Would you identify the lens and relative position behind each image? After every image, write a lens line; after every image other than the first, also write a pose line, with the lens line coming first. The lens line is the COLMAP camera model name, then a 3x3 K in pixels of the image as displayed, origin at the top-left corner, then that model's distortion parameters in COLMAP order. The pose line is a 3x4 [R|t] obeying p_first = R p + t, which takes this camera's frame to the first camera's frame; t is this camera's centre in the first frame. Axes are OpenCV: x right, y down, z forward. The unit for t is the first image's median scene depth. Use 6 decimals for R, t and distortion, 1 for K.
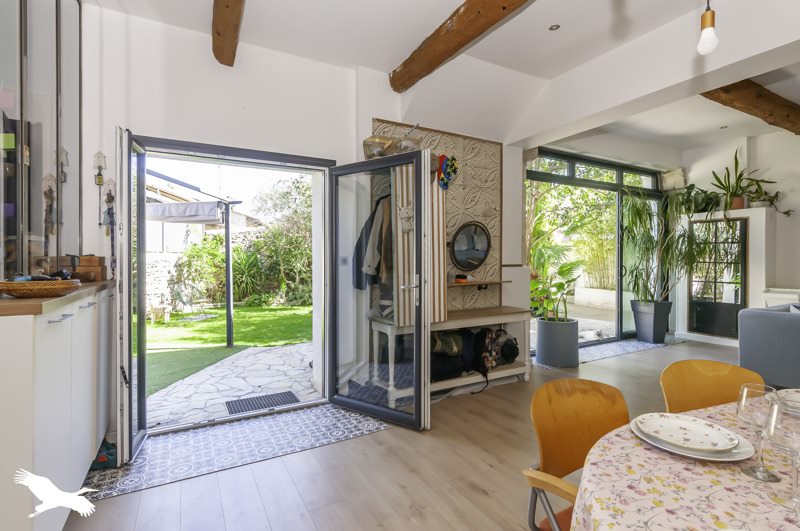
lens RADIAL K [[396.3, 0, 400.0], [0, 396.3, 265.5], [0, 0, 1]] dist [-0.000820, 0.000945]
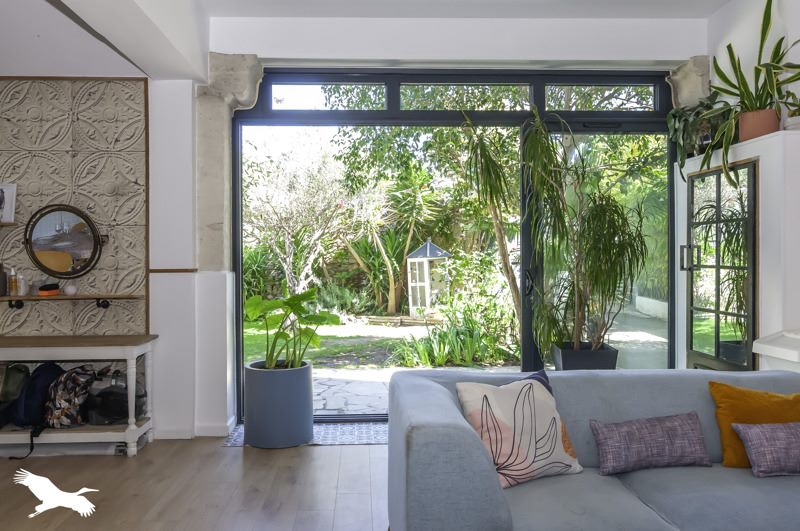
lens RADIAL K [[583.9, 0, 400.0], [0, 583.9, 265.5], [0, 0, 1]] dist [-0.000286, 0.001059]
pose [[0.881833, 0.006280, -0.471520, 1.103660], [-0.004146, 0.999976, 0.005566, -0.015645], [0.471544, -0.002953, 0.881838, 0.381455]]
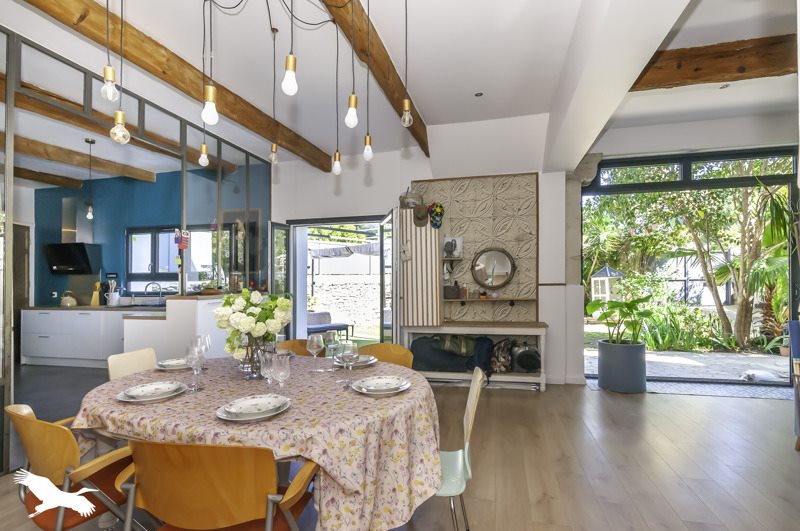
lens RADIAL K [[395.3, 0, 403.3], [0, 395.3, 283.0], [0, 0, 1]] dist [-0.001696, 0.000029]
pose [[0.716796, 0.003569, -0.697273, 0.782841], [-0.000538, 0.999989, 0.004564, -0.009444], [0.697282, -0.002896, 0.716791, -0.037835]]
